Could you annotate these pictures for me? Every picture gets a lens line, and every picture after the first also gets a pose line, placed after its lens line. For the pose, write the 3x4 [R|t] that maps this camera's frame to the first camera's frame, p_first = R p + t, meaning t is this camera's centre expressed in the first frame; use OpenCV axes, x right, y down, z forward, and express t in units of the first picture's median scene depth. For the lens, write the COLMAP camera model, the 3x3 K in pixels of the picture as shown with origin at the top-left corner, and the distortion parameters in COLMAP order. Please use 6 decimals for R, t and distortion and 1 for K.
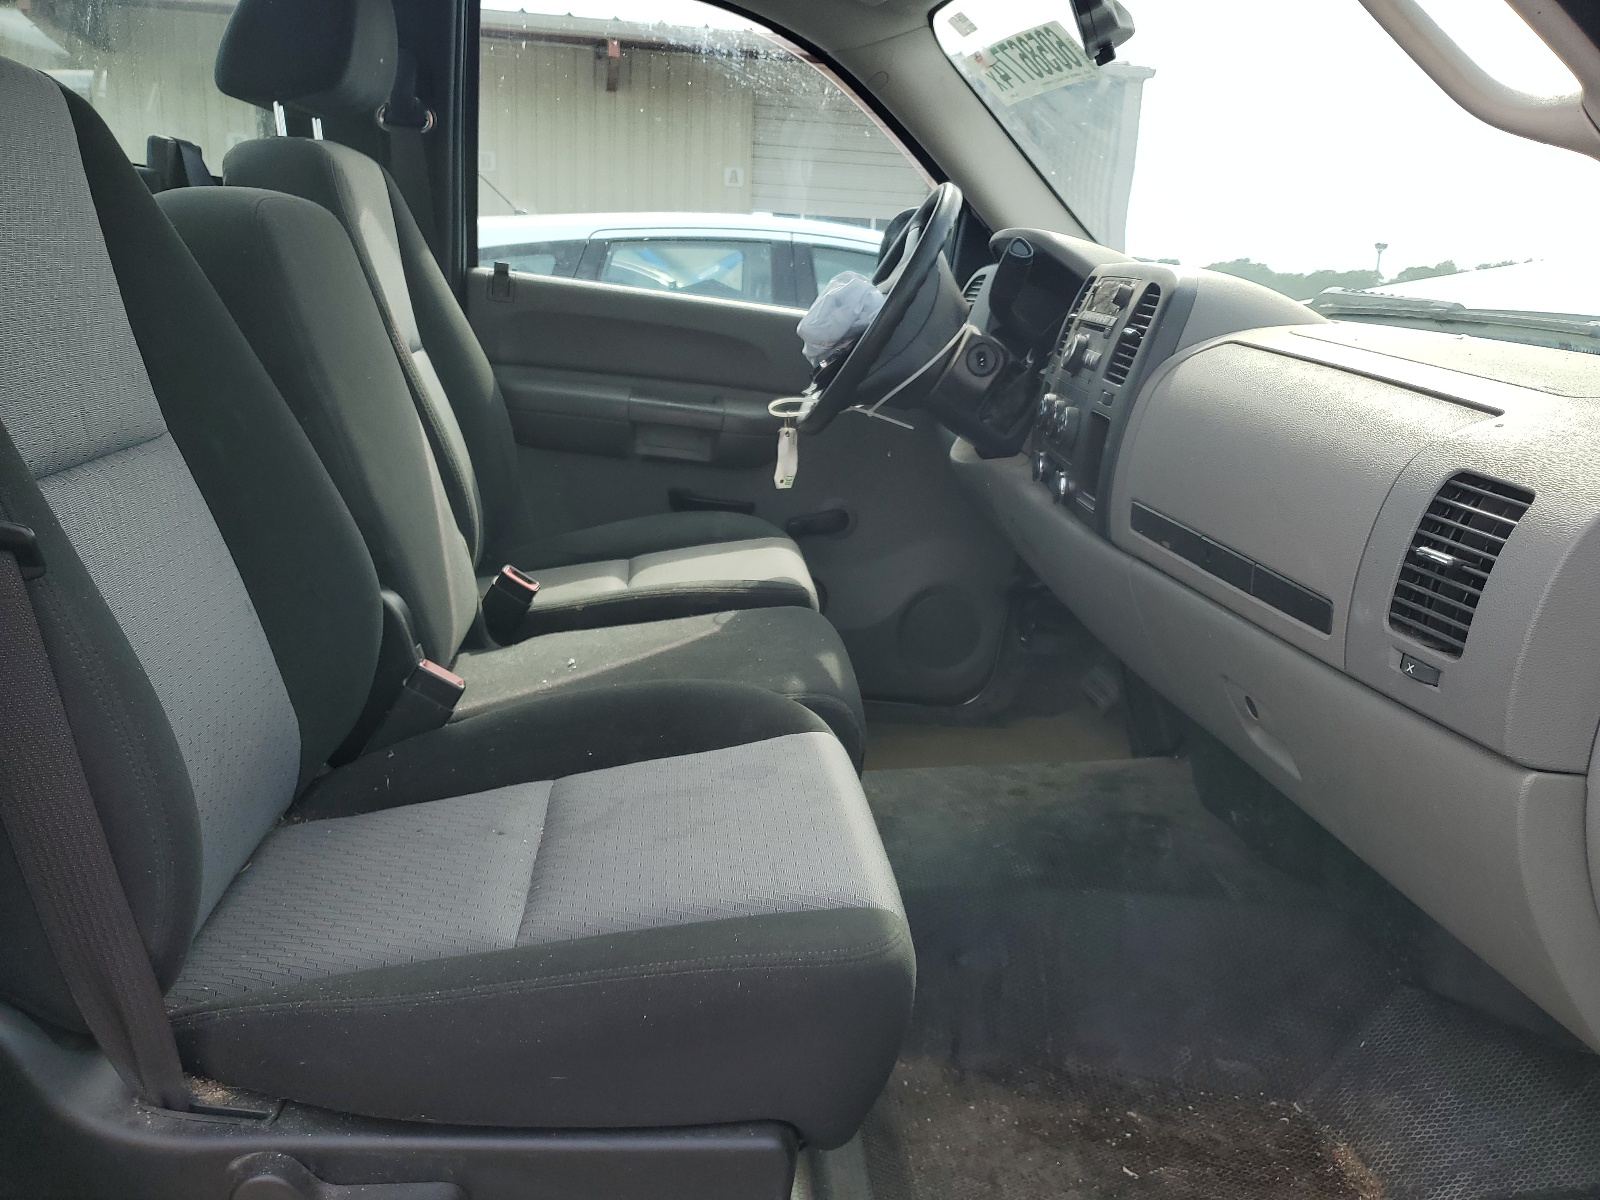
lens RADIAL K [[1299.9, 0, 800.0], [0, 1299.9, 600.0], [0, 0, 1]] dist [-0.005614, -0.009232]
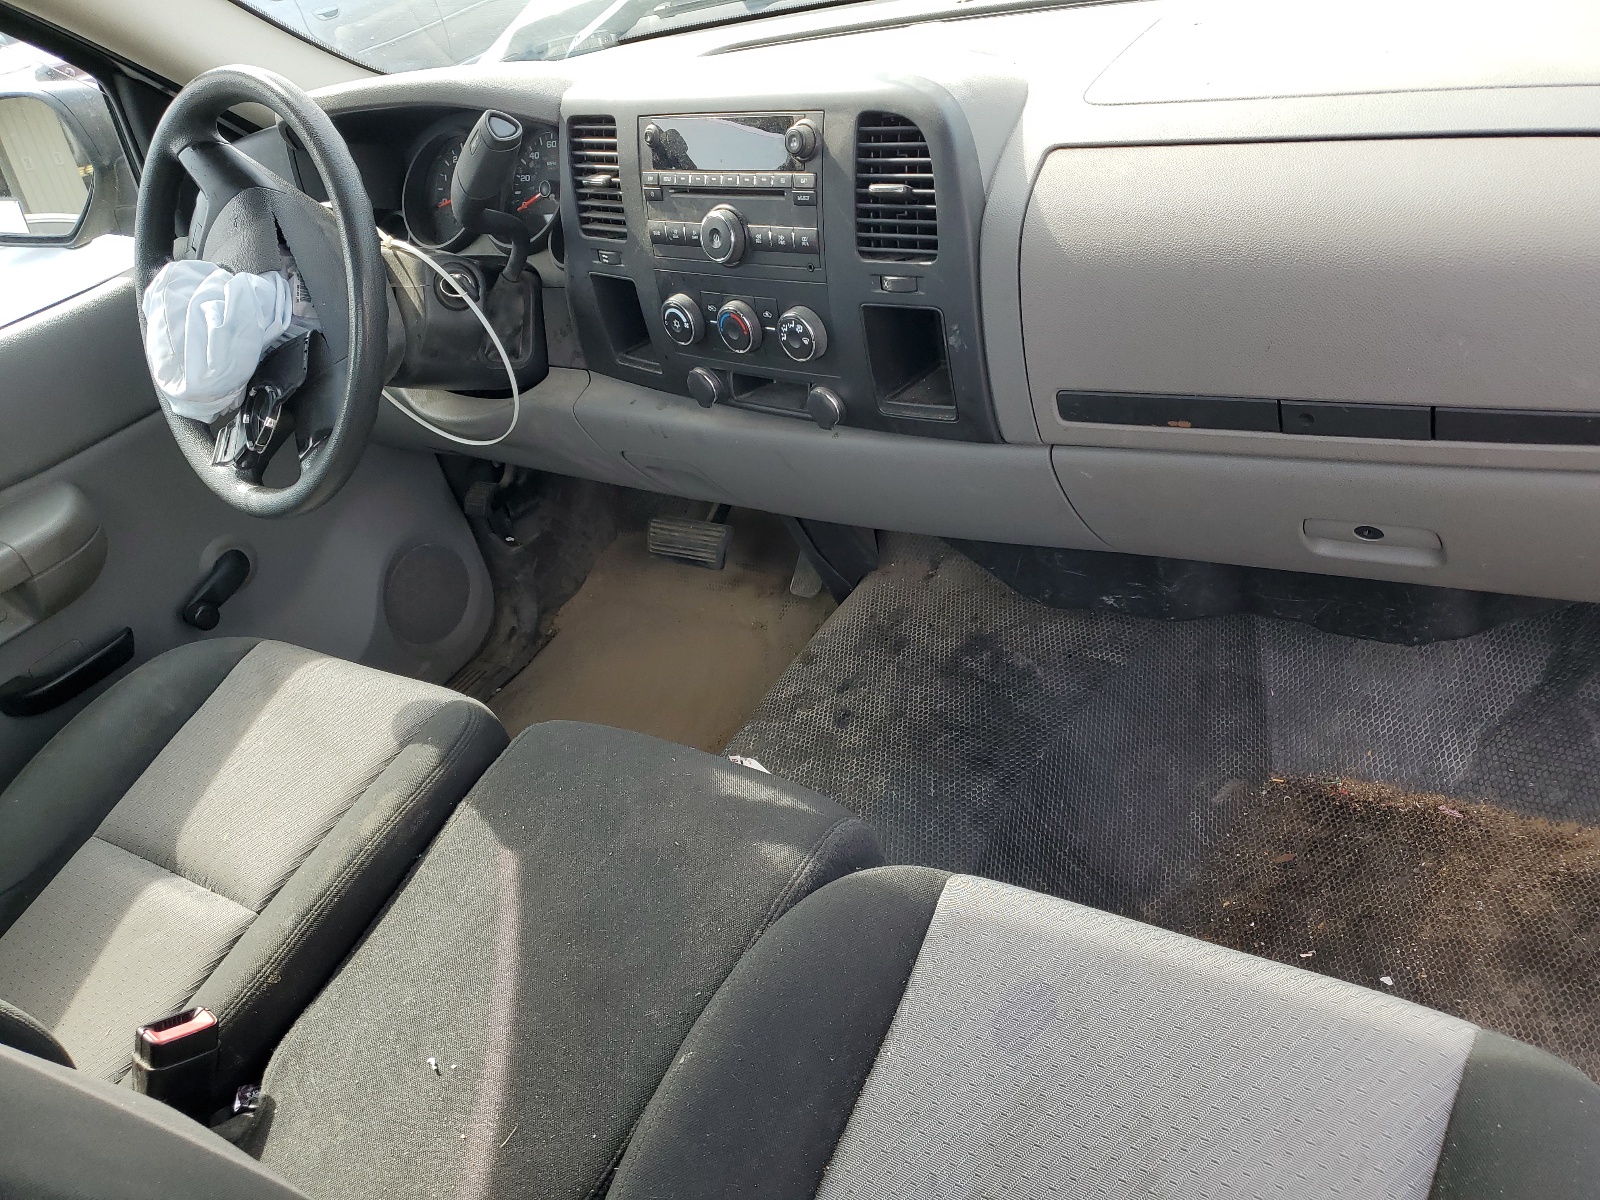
lens RADIAL K [[1299.9, 0, 800.0], [0, 1299.9, 600.0], [0, 0, 1]] dist [-0.005614, -0.009232]
pose [[0.569760, -0.632384, 0.524846, -0.295607], [0.461268, 0.774642, 0.432621, -0.353710], [-0.680151, -0.004395, 0.733059, 0.477851]]
